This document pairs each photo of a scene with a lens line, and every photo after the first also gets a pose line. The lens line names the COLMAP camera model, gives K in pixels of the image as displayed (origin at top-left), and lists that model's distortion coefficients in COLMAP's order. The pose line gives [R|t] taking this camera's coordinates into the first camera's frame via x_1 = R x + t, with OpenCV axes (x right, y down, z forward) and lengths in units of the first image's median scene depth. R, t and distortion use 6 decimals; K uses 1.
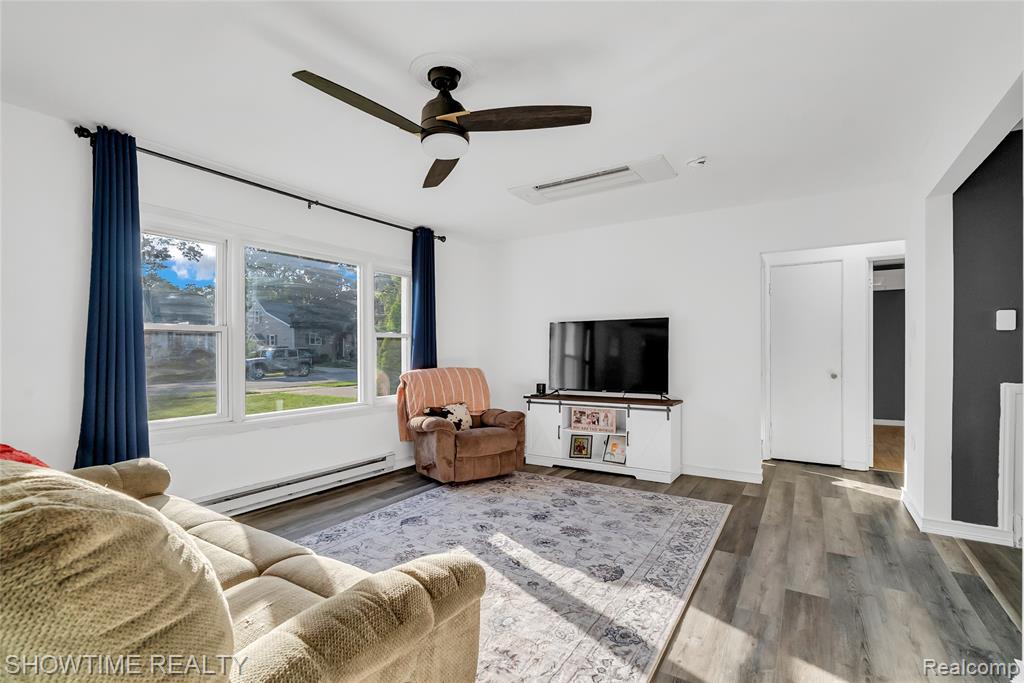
lens RADIAL K [[464.5, 0, 515.6], [0, 464.5, 346.9], [0, 0, 1]] dist [-0.011292, 0.003740]
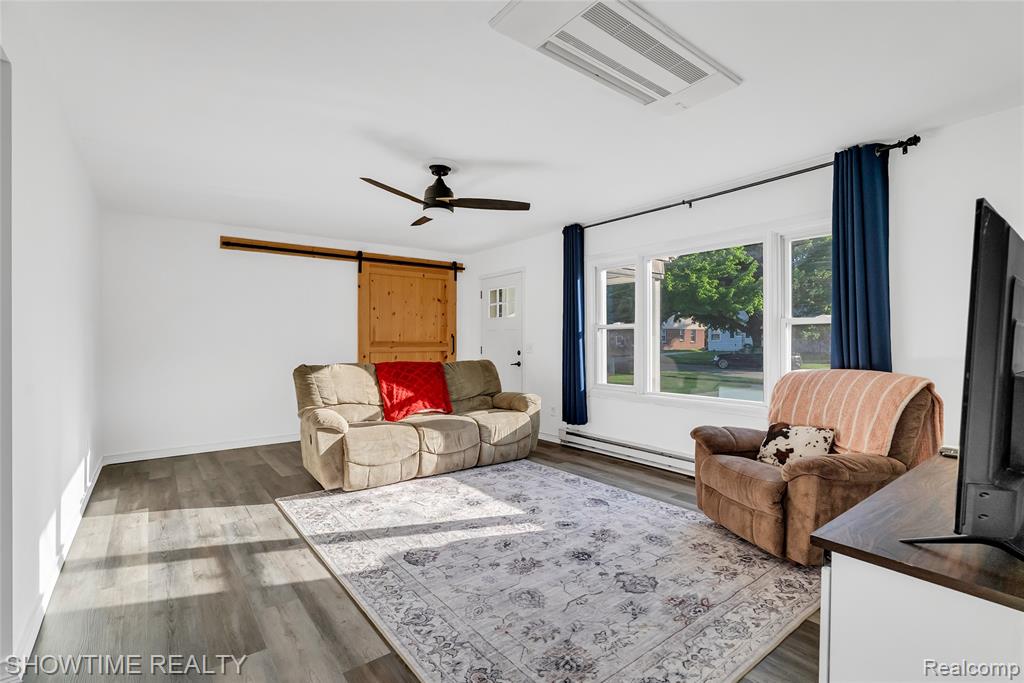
lens RADIAL K [[464.5, 0, 516.8], [0, 464.5, 338.5], [0, 0, 1]] dist [-0.011292, 0.003740]
pose [[-0.326689, -0.003539, -0.945125, 0.857989], [0.007550, 0.999951, -0.006354, 0.006334], [0.945102, -0.009212, -0.326646, 1.201292]]
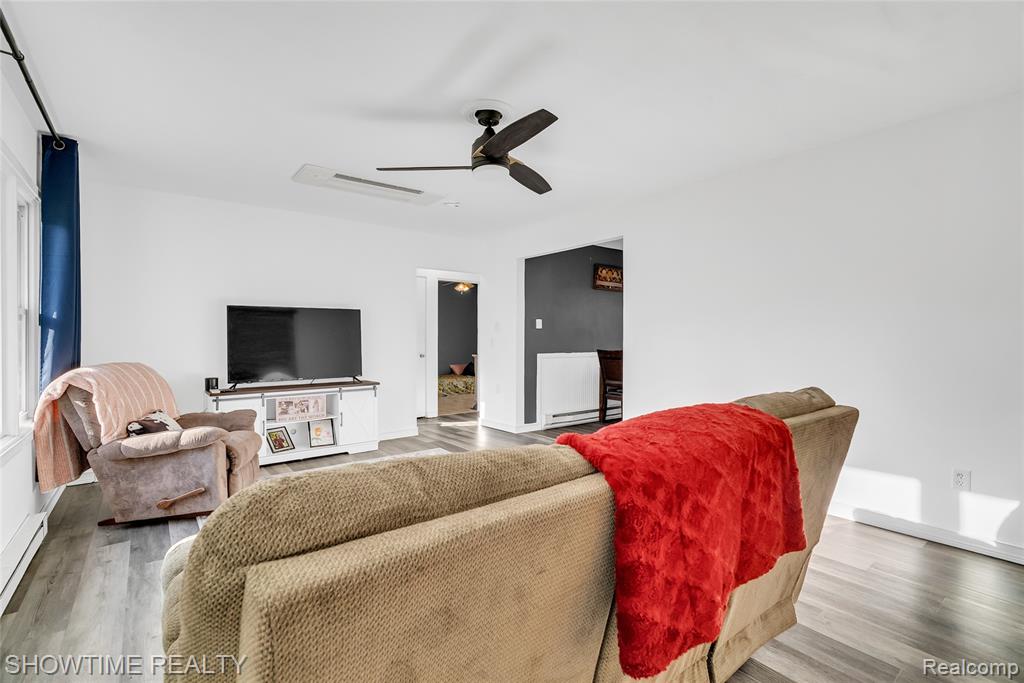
lens RADIAL K [[464.5, 0, 509.8], [0, 464.5, 338.4], [0, 0, 1]] dist [-0.011292, 0.003740]
pose [[0.338451, -0.001554, 0.940983, -0.794828], [-0.010016, 0.999936, 0.005254, -0.001655], [-0.940931, -0.011203, 0.338414, 0.323308]]
